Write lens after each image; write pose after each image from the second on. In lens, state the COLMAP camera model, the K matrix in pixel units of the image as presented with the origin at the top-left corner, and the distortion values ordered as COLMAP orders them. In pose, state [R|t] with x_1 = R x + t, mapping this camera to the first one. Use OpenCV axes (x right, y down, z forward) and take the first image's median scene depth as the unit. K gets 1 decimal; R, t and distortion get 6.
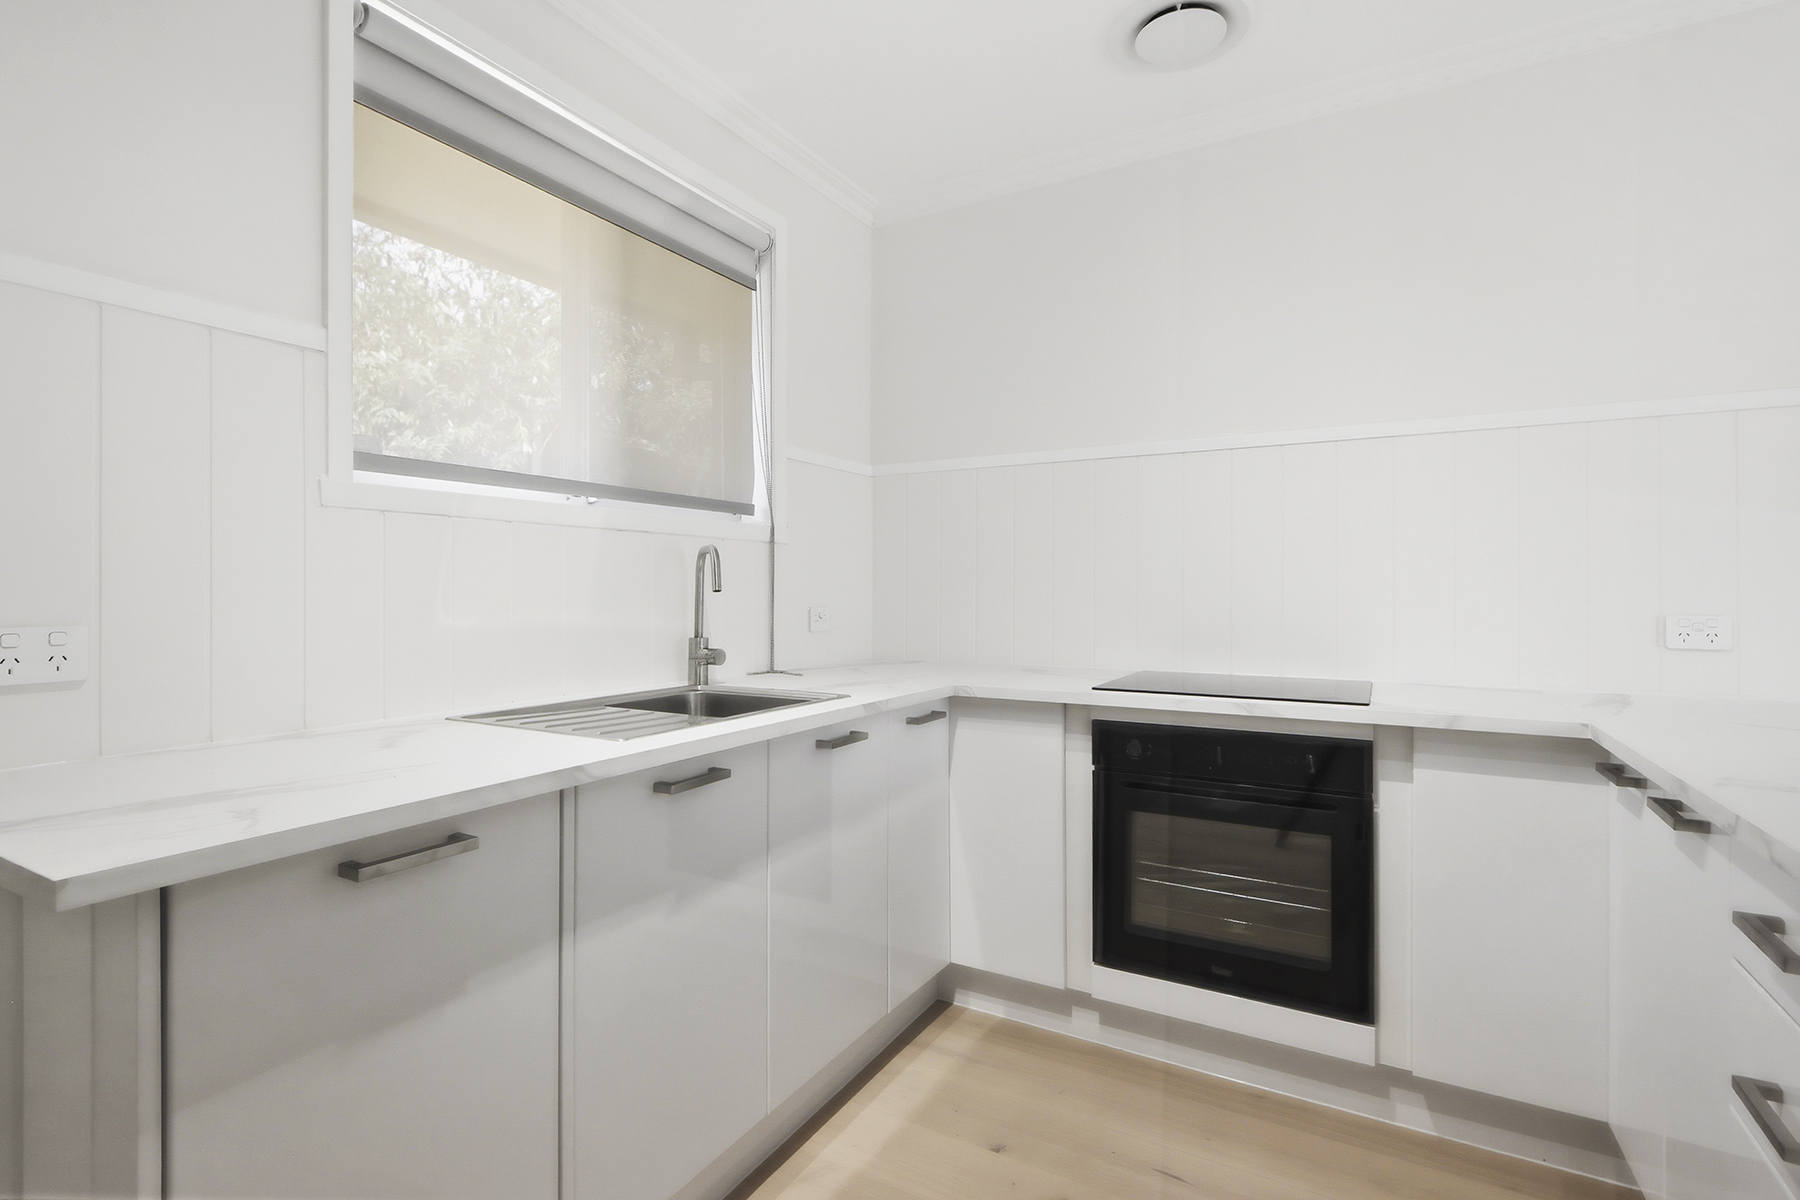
lens RADIAL K [[853.7, 0, 896.6], [0, 853.7, 573.1], [0, 0, 1]] dist [-0.001120, -0.000322]
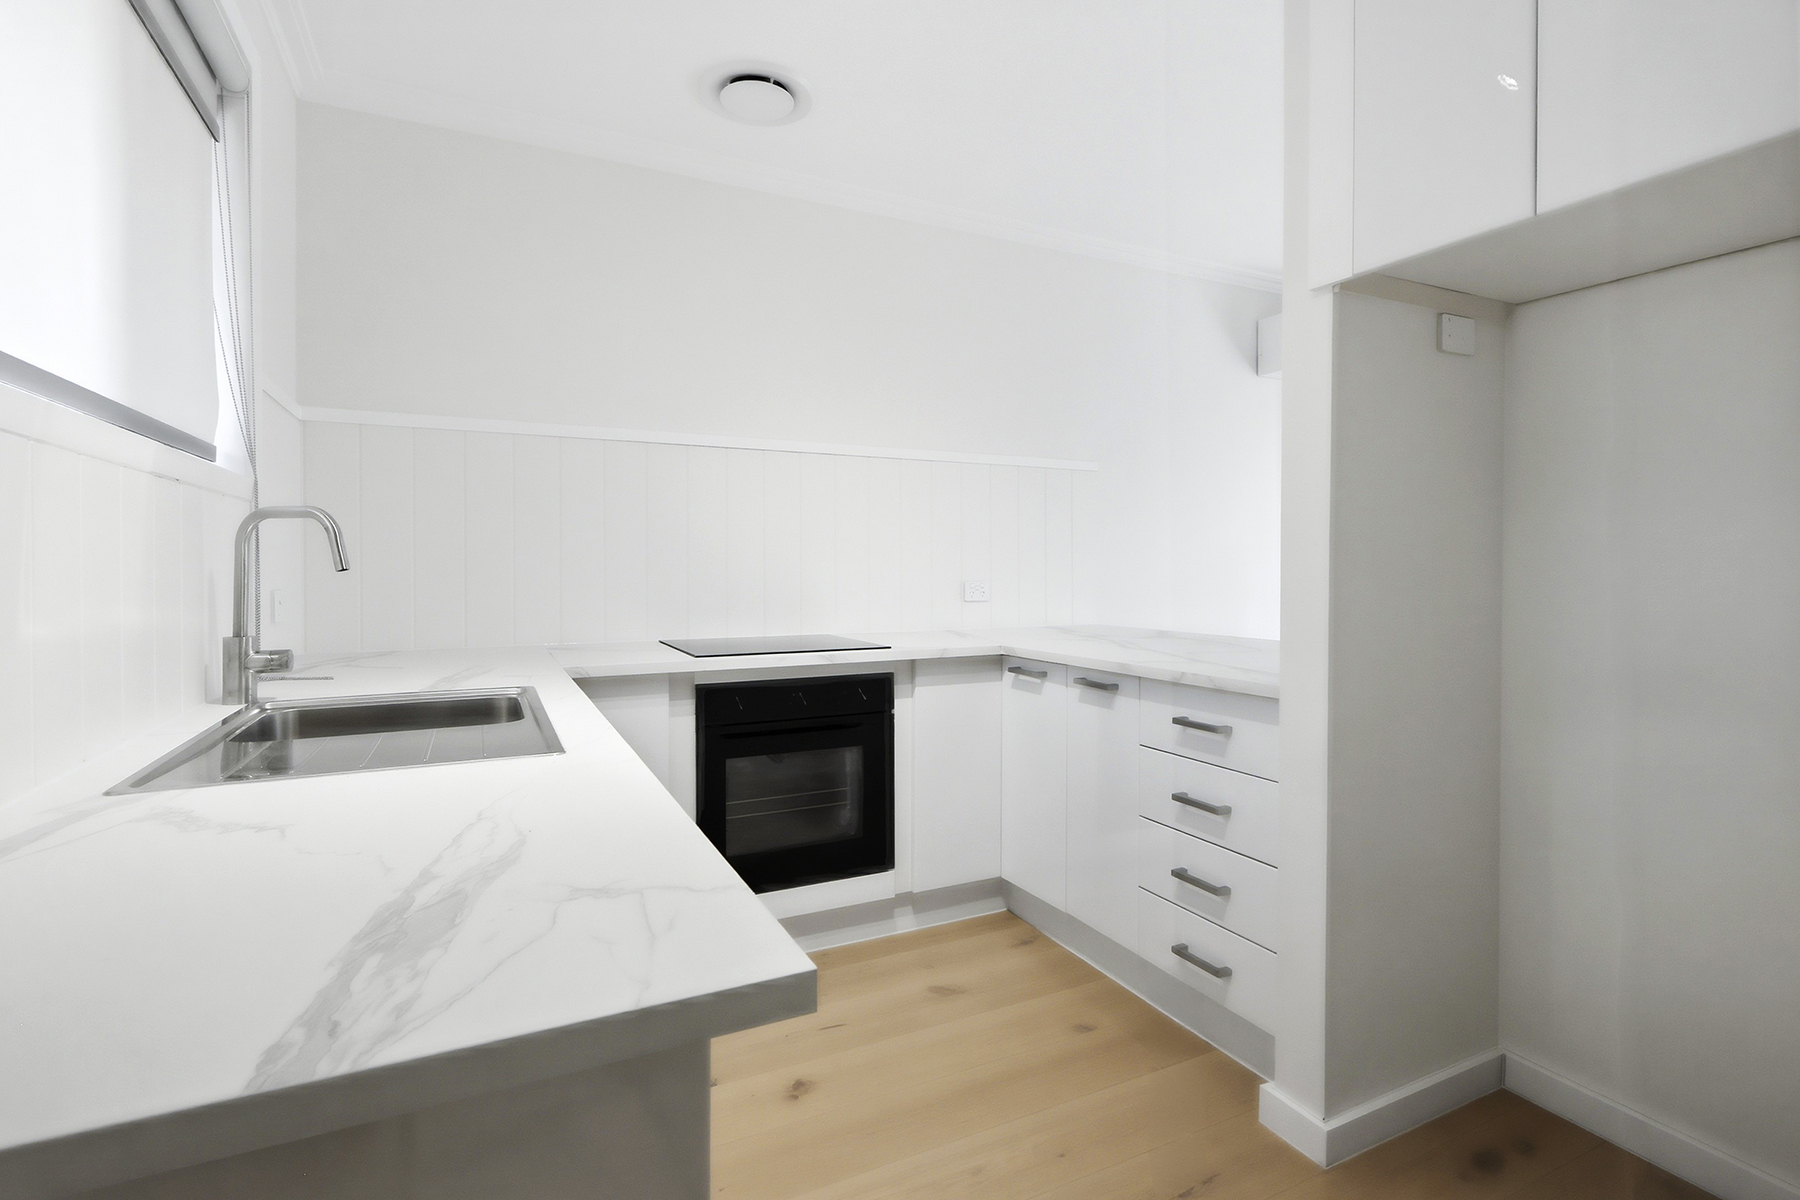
lens RADIAL K [[853.7, 0, 896.6], [0, 853.7, 573.1], [0, 0, 1]] dist [-0.001120, -0.000322]
pose [[0.563099, -0.007453, 0.826356, -0.556813], [-0.014544, 0.999715, 0.018928, 0.002931], [-0.826262, -0.022677, 0.562830, 0.174417]]
